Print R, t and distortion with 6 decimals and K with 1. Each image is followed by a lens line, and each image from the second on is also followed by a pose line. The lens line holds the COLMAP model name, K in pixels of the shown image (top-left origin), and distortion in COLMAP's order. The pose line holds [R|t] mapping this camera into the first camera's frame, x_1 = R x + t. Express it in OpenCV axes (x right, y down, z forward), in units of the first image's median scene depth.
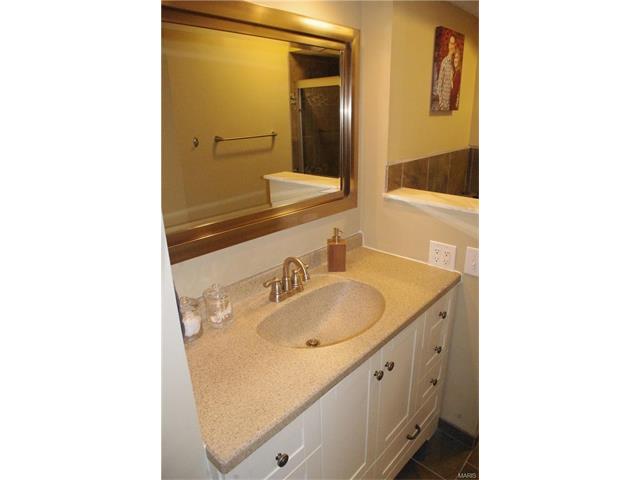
lens RADIAL K [[375.2, 0, 321.7], [0, 375.2, 242.8], [0, 0, 1]] dist [-0.066353, 0.000383]
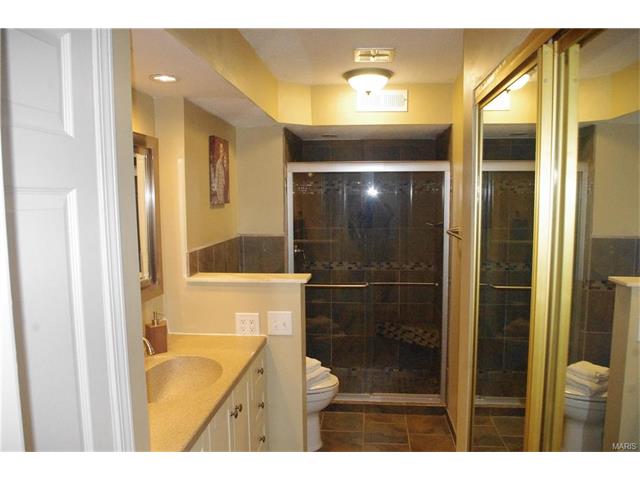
lens RADIAL K [[496.0, 0, 320.4], [0, 496.0, 241.6], [0, 0, 1]] dist [0.041115, 0.001884]
pose [[0.813532, -0.050844, 0.579293, -0.345590], [0.200577, 0.959572, -0.197460, 0.128757], [-0.545833, 0.276833, 0.790841, -0.380367]]
